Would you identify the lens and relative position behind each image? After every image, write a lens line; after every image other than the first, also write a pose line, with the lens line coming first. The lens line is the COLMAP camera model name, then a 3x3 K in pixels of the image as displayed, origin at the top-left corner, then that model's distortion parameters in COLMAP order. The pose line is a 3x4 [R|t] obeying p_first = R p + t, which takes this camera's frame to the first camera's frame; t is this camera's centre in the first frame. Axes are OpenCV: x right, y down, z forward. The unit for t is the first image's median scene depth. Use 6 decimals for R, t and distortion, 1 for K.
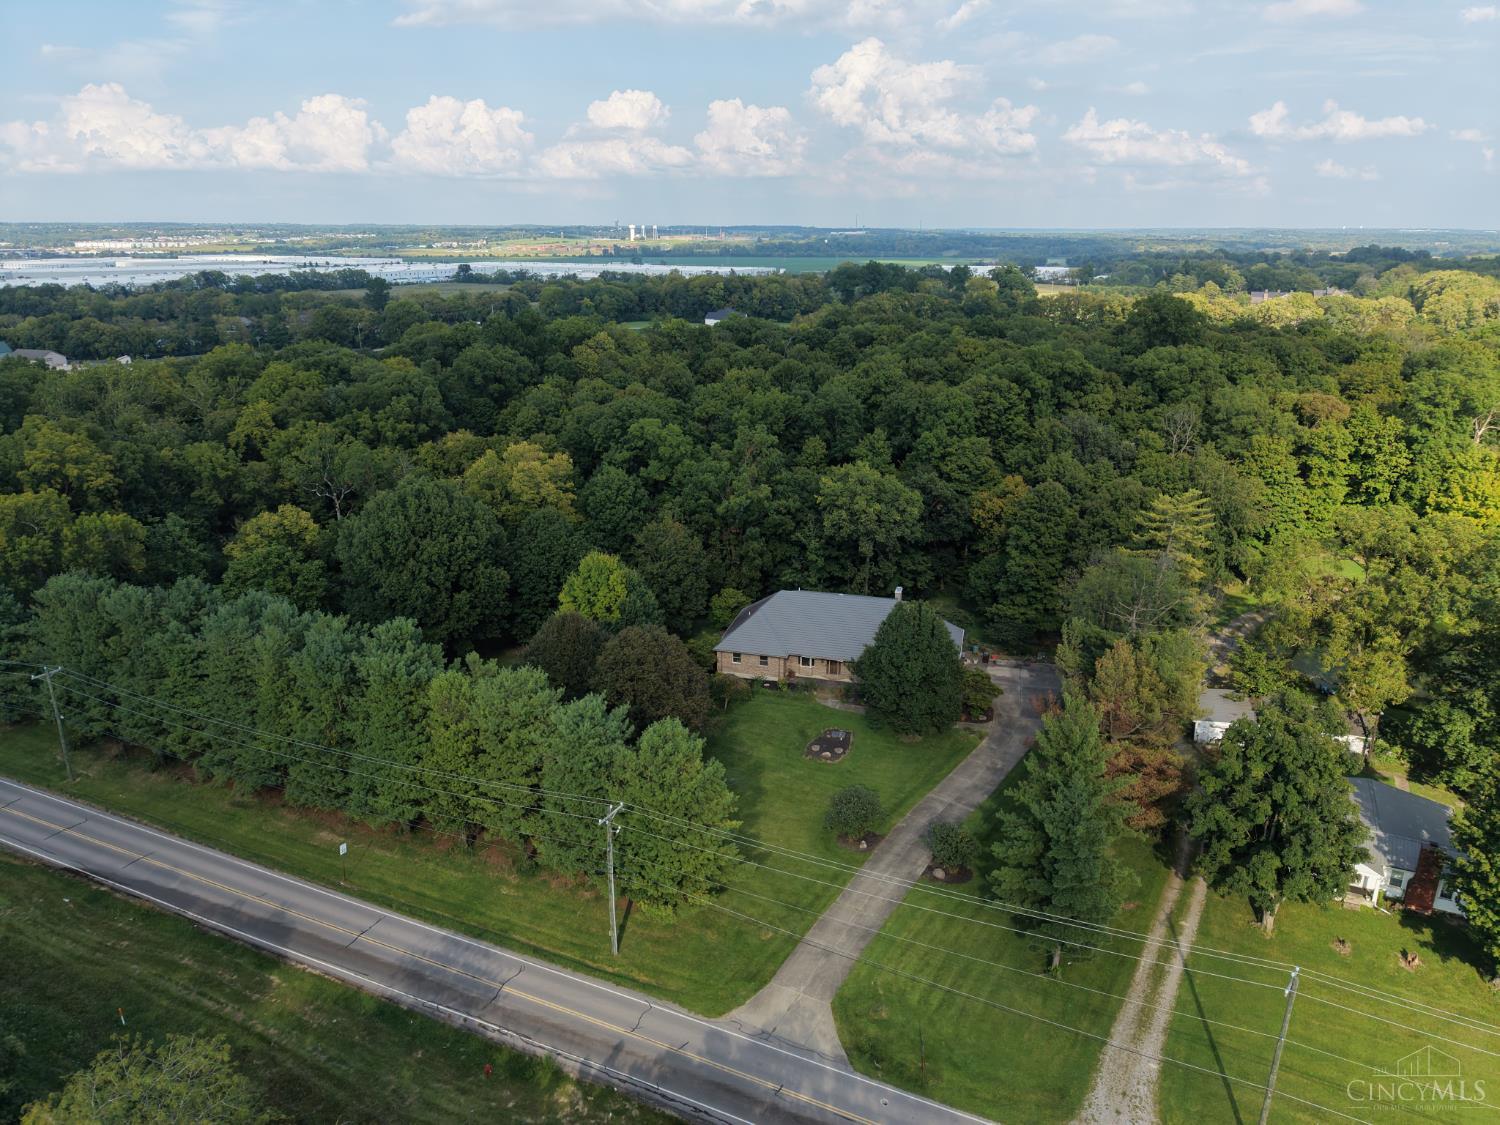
lens RADIAL K [[1003.1, 0, 747.3], [0, 1003.1, 560.0], [0, 0, 1]] dist [0.022440, -0.021714]
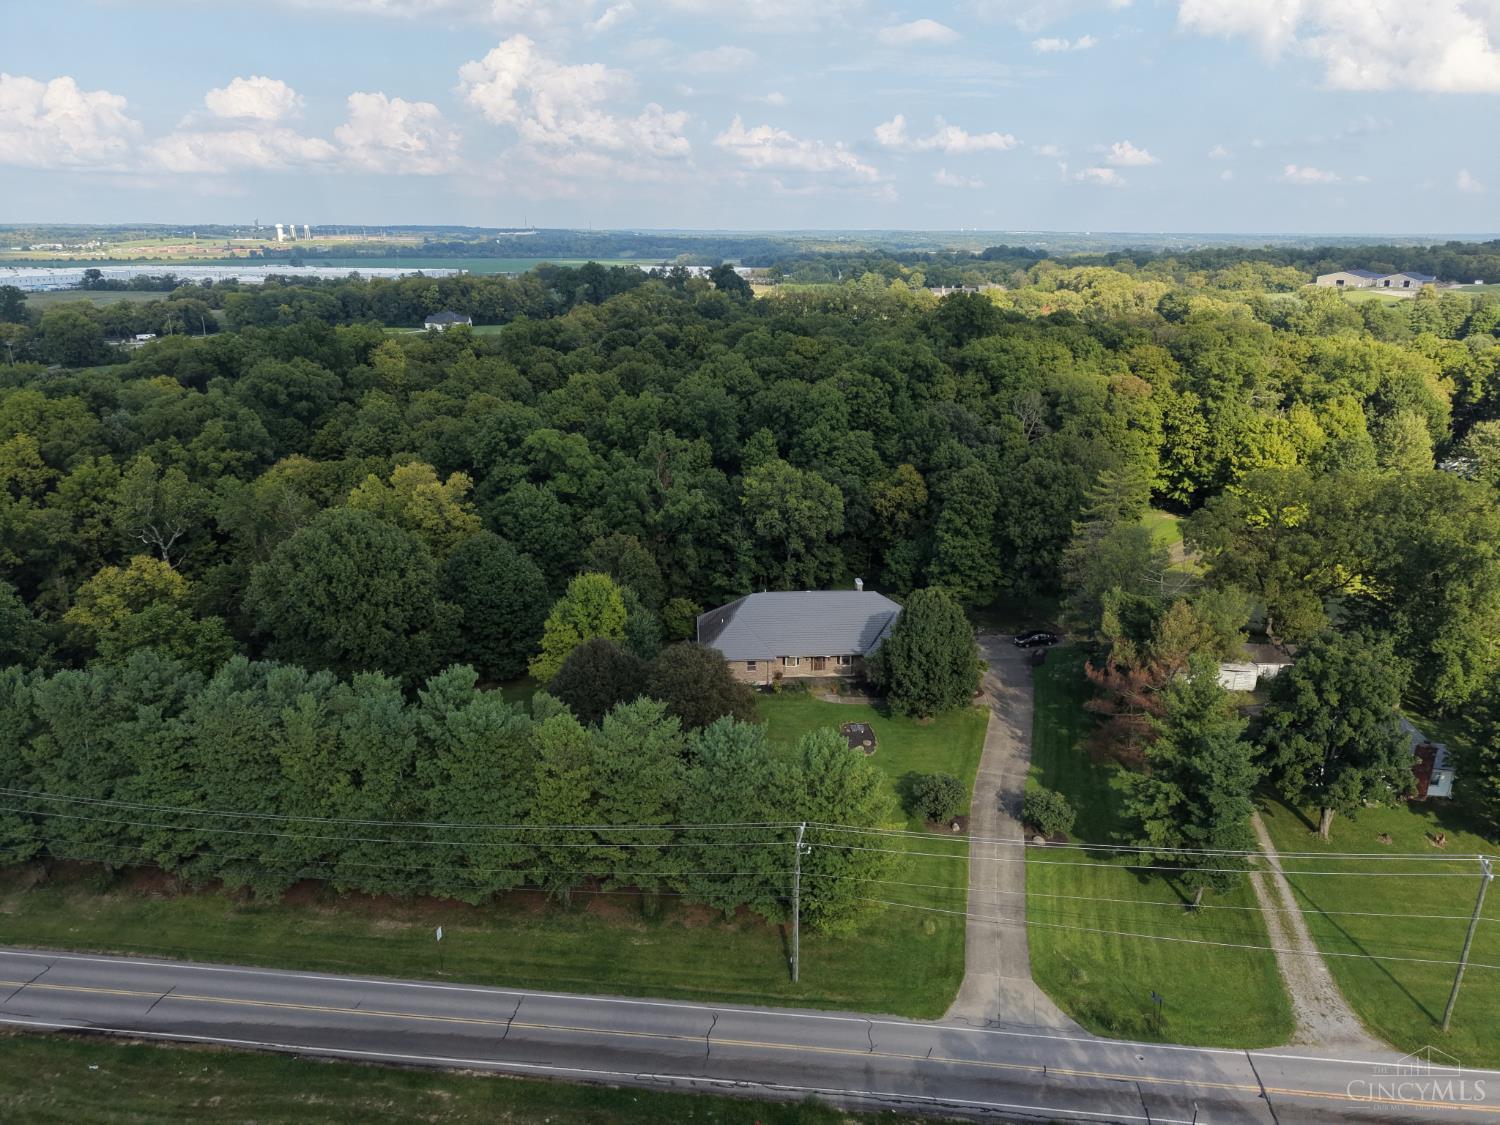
lens RADIAL K [[1003.1, 0, 747.3], [0, 1003.1, 560.0], [0, 0, 1]] dist [0.022440, -0.021714]
pose [[0.951100, -0.095111, 0.293876, -0.254226], [0.095331, 0.995353, 0.013611, -0.016648], [-0.293805, 0.015070, 0.955747, 0.051139]]
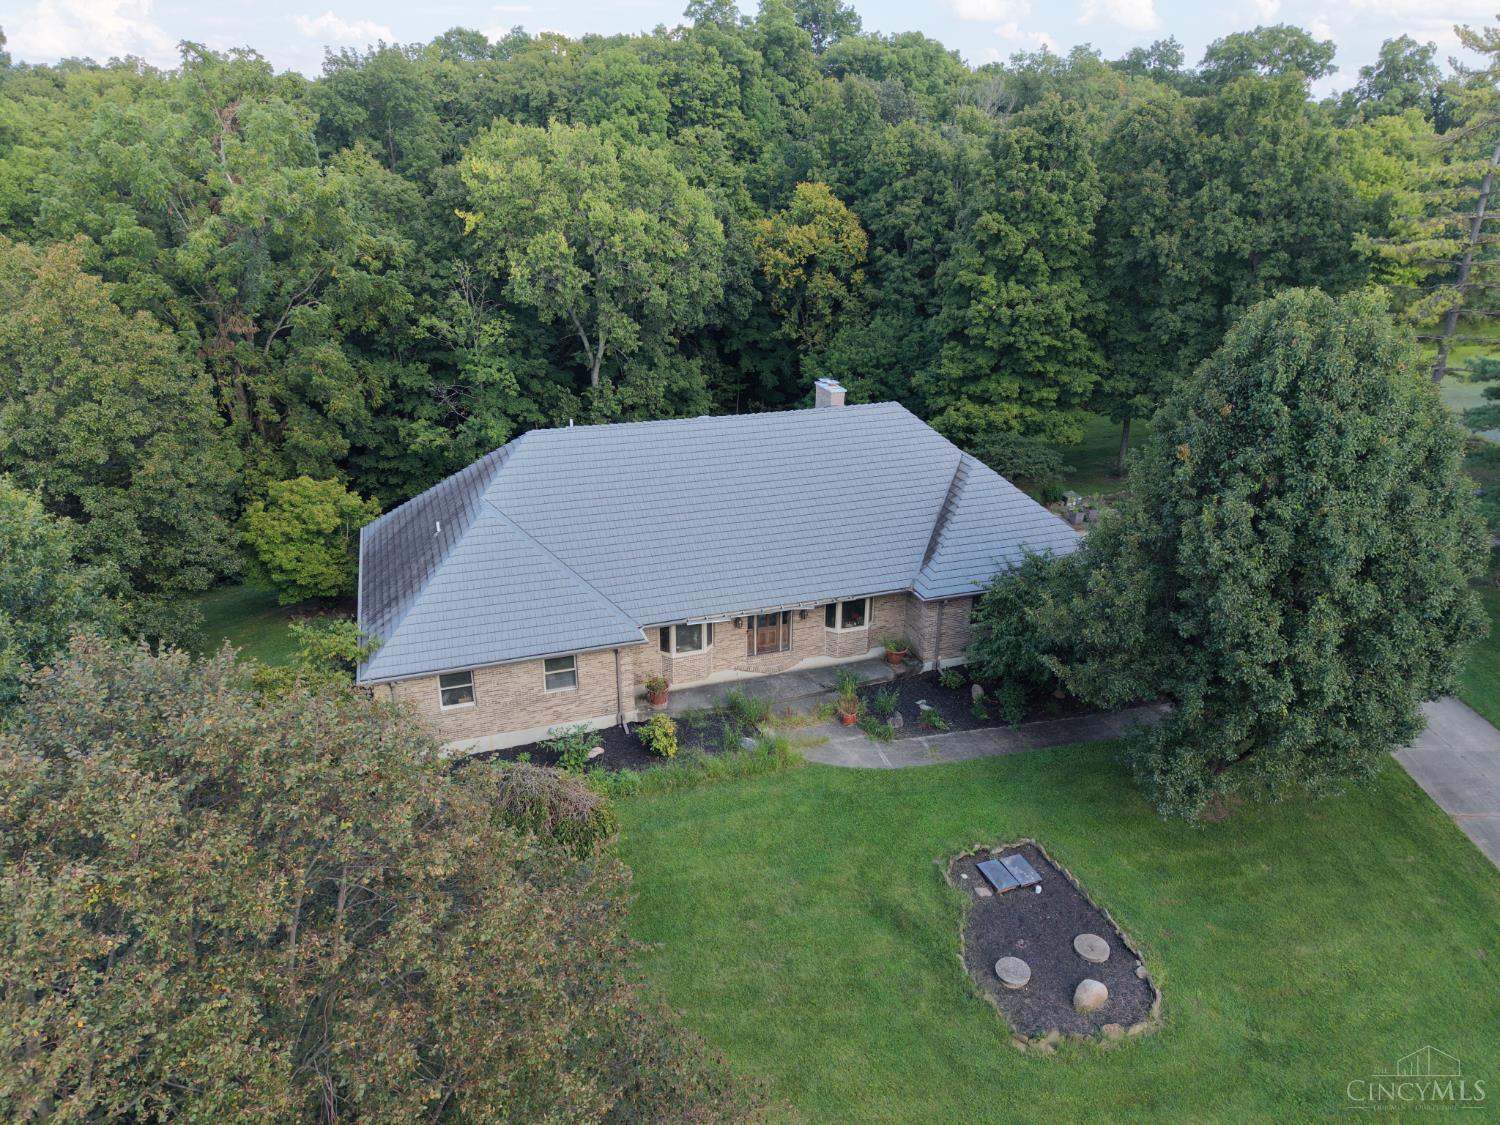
lens RADIAL K [[1011.2, 0, 750.0], [0, 1011.2, 562.5], [0, 0, 1]] dist [0.038911, -0.035391]
pose [[0.833297, -0.209326, 0.511663, -0.074034], [0.169442, 0.977704, 0.124033, 0.041651], [-0.526218, -0.016659, 0.850186, 0.691319]]
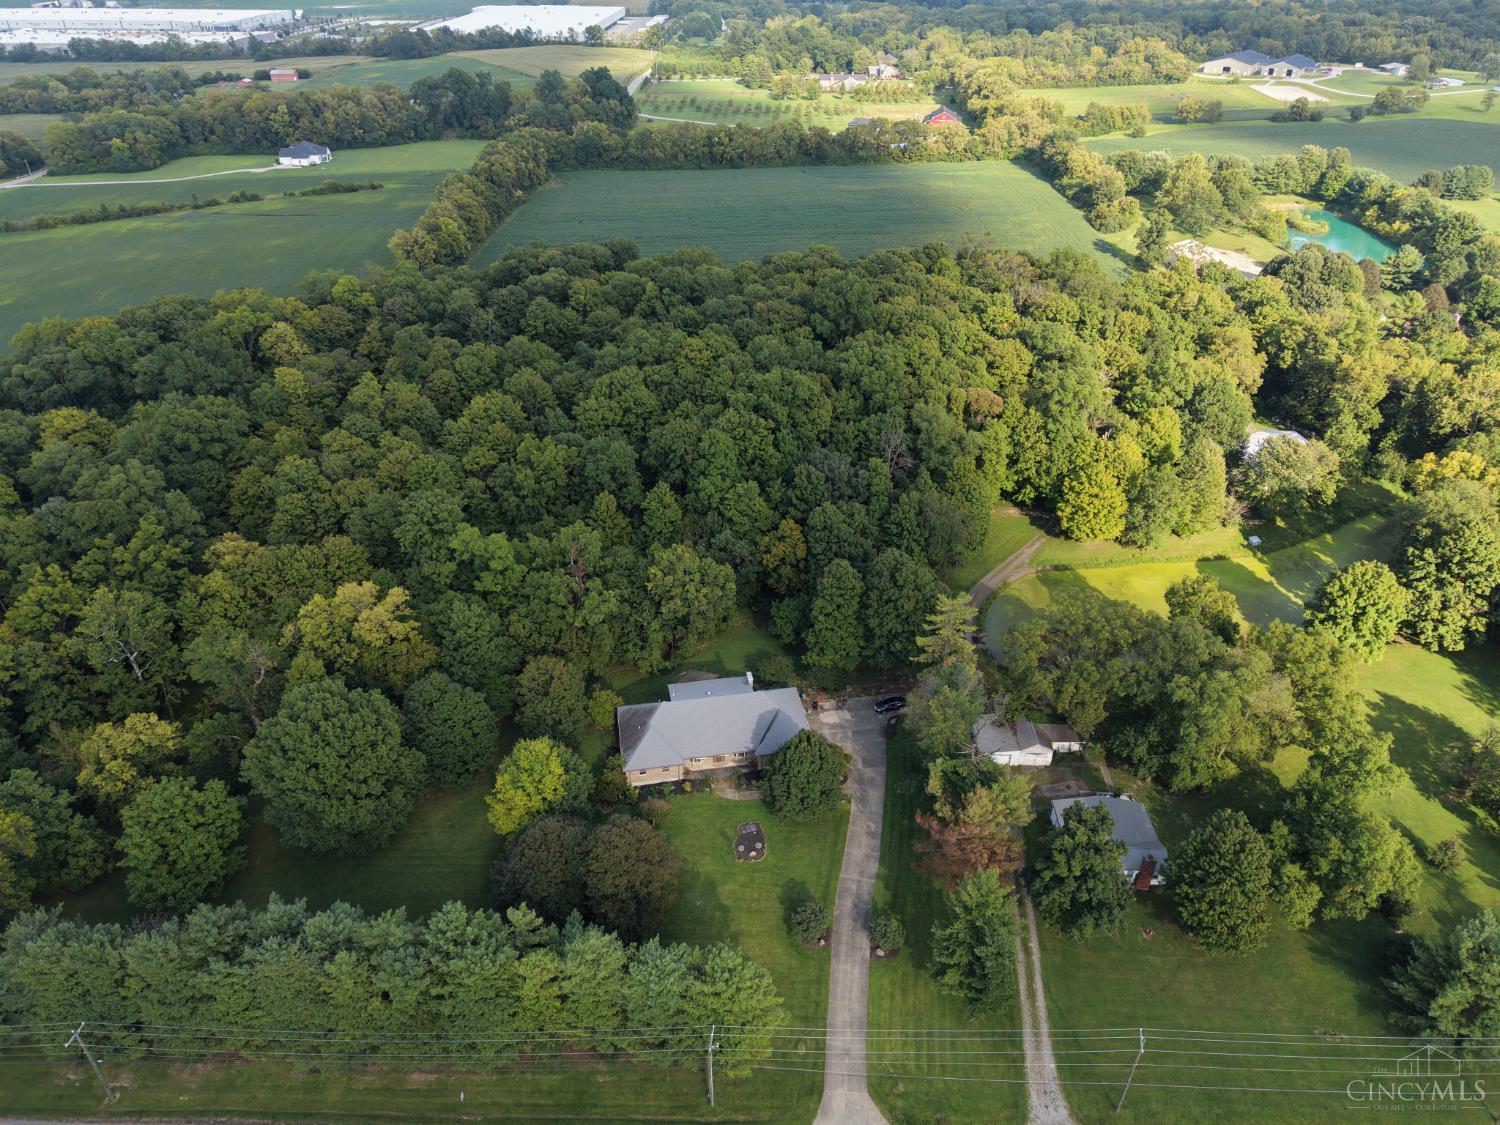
lens RADIAL K [[1003.1, 0, 747.3], [0, 1003.1, 560.0], [0, 0, 1]] dist [0.022440, -0.021714]
pose [[0.911878, -0.219087, 0.347101, -0.250317], [0.126394, 0.954423, 0.270371, -0.443100], [-0.390516, -0.202674, 0.898009, -0.093300]]
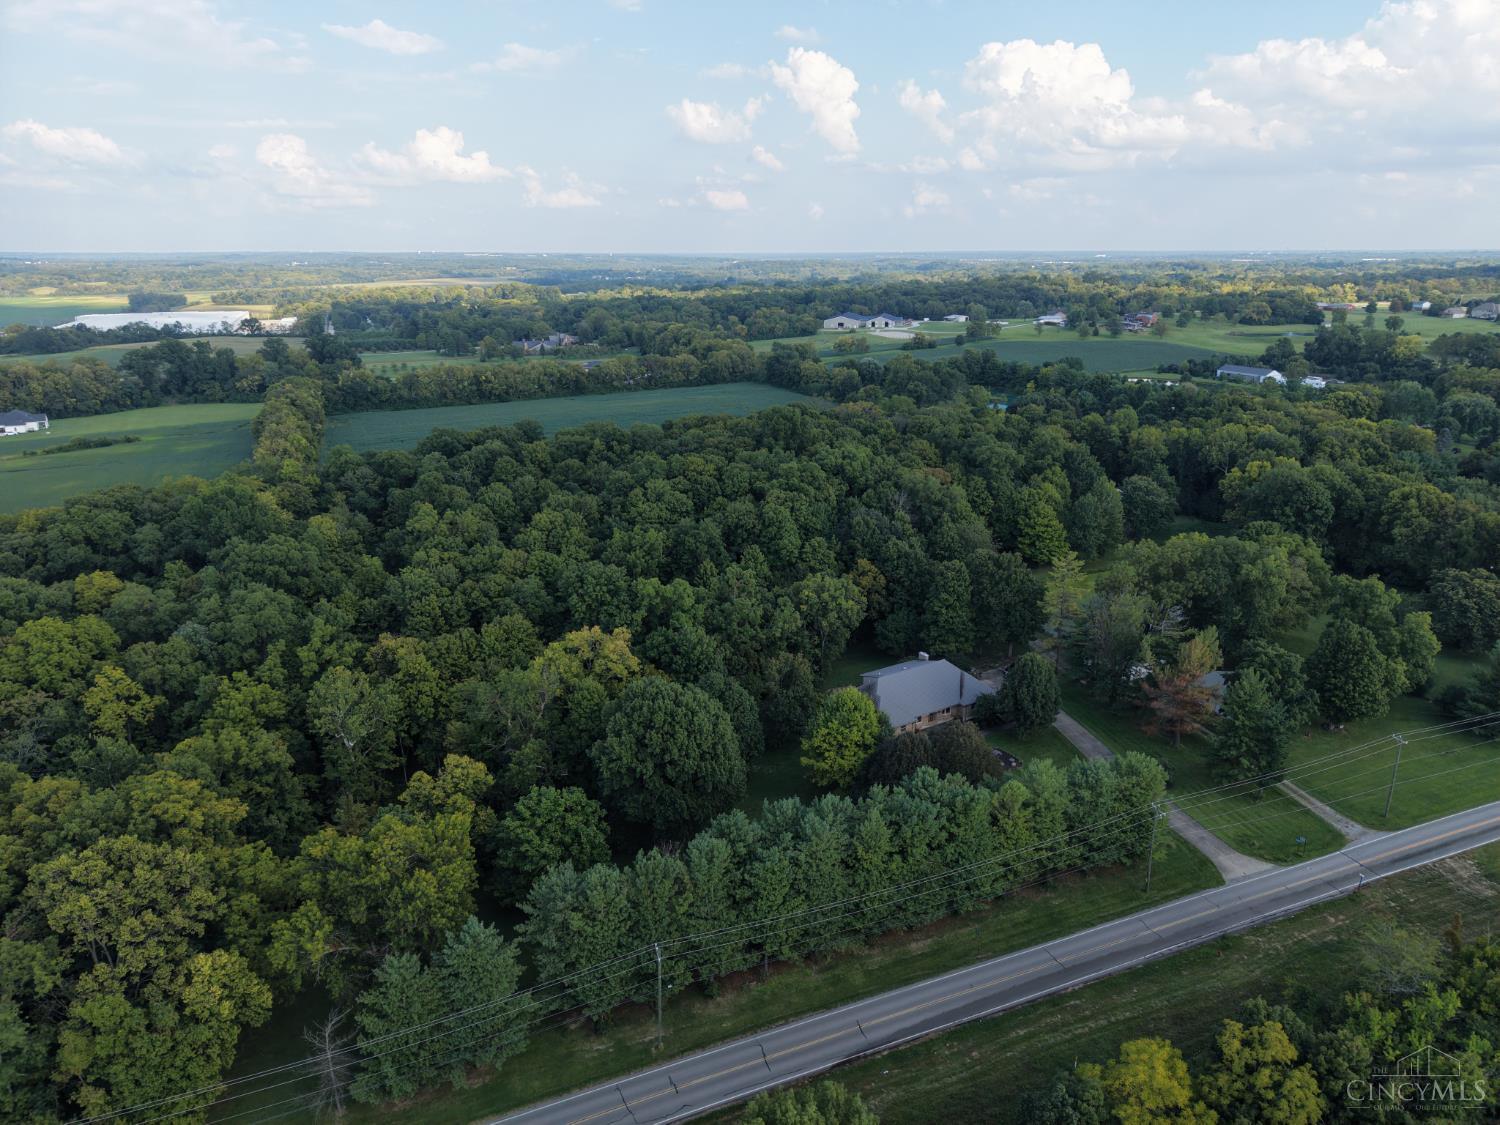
lens RADIAL K [[997.4, 0, 747.6], [0, 997.4, 562.7], [0, 0, 1]] dist [0.038027, -0.046102]
pose [[0.681095, -0.221924, 0.697753, -1.018161], [0.234447, 0.968888, 0.079310, -0.277017], [-0.693645, 0.109569, 0.711935, 0.109347]]
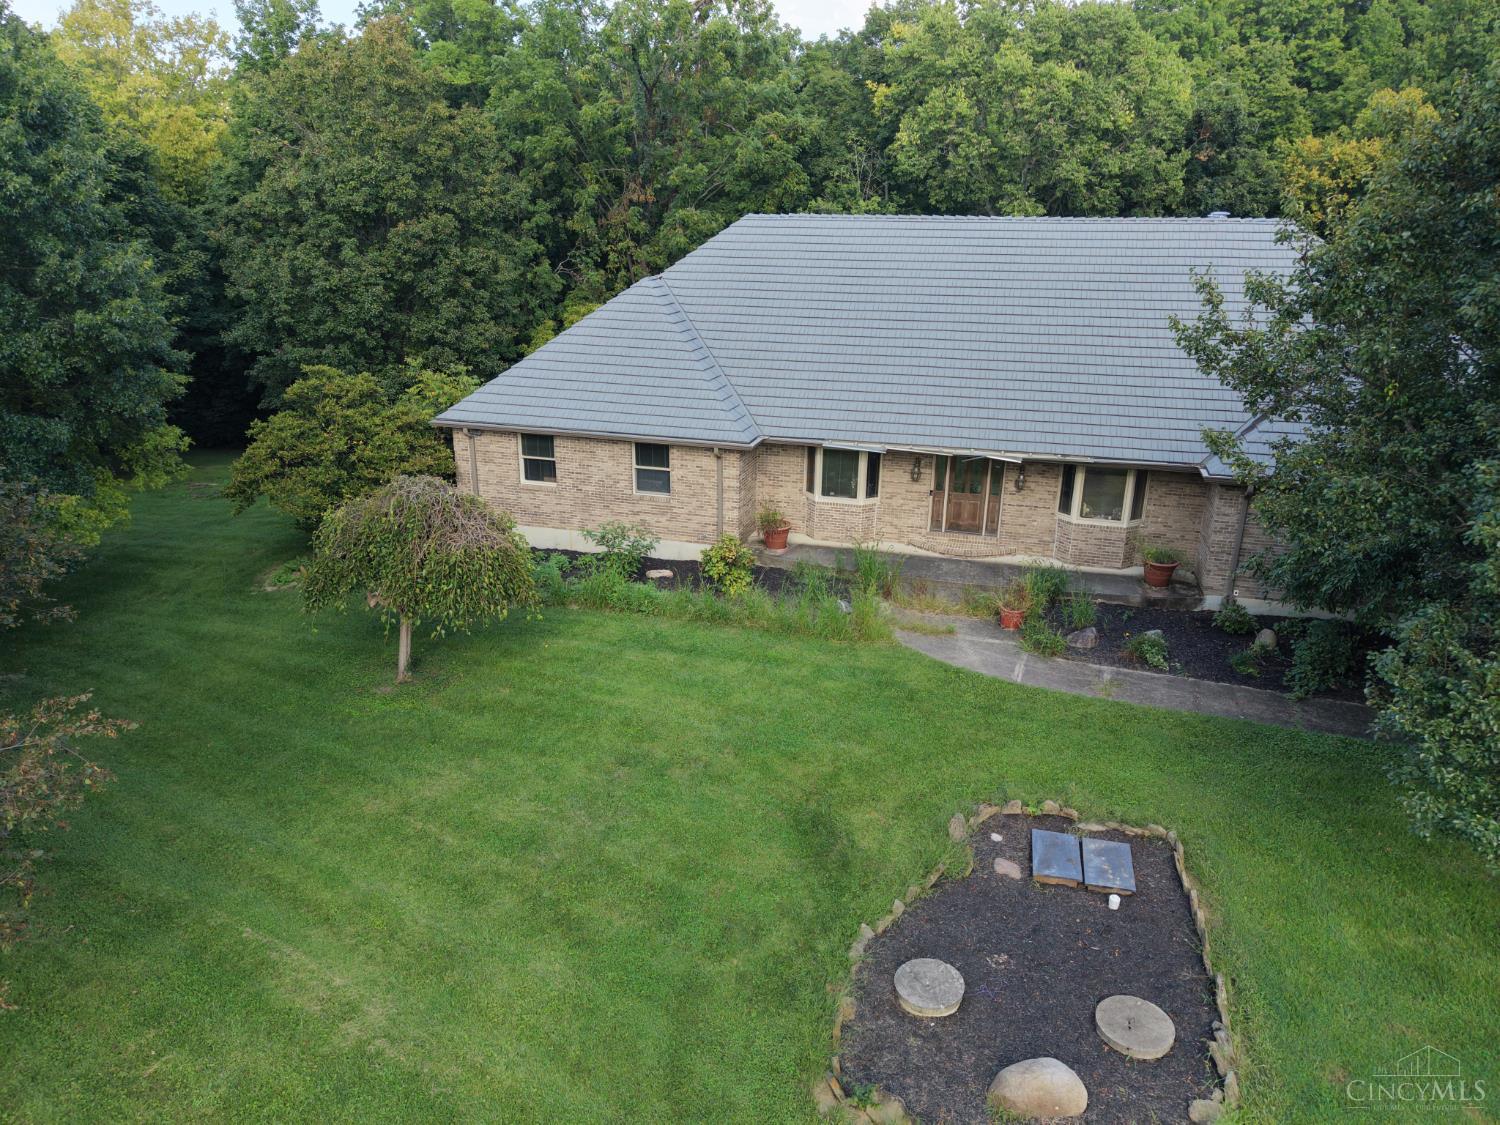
lens RADIAL K [[1011.2, 0, 750.0], [0, 1011.2, 562.5], [0, 0, 1]] dist [0.038911, -0.035391]
pose [[0.999669, 0.018168, -0.018216, 0.040382], [-0.018160, 0.999835, 0.000613, 0.114252], [0.018224, -0.000282, 0.999834, 0.734353]]
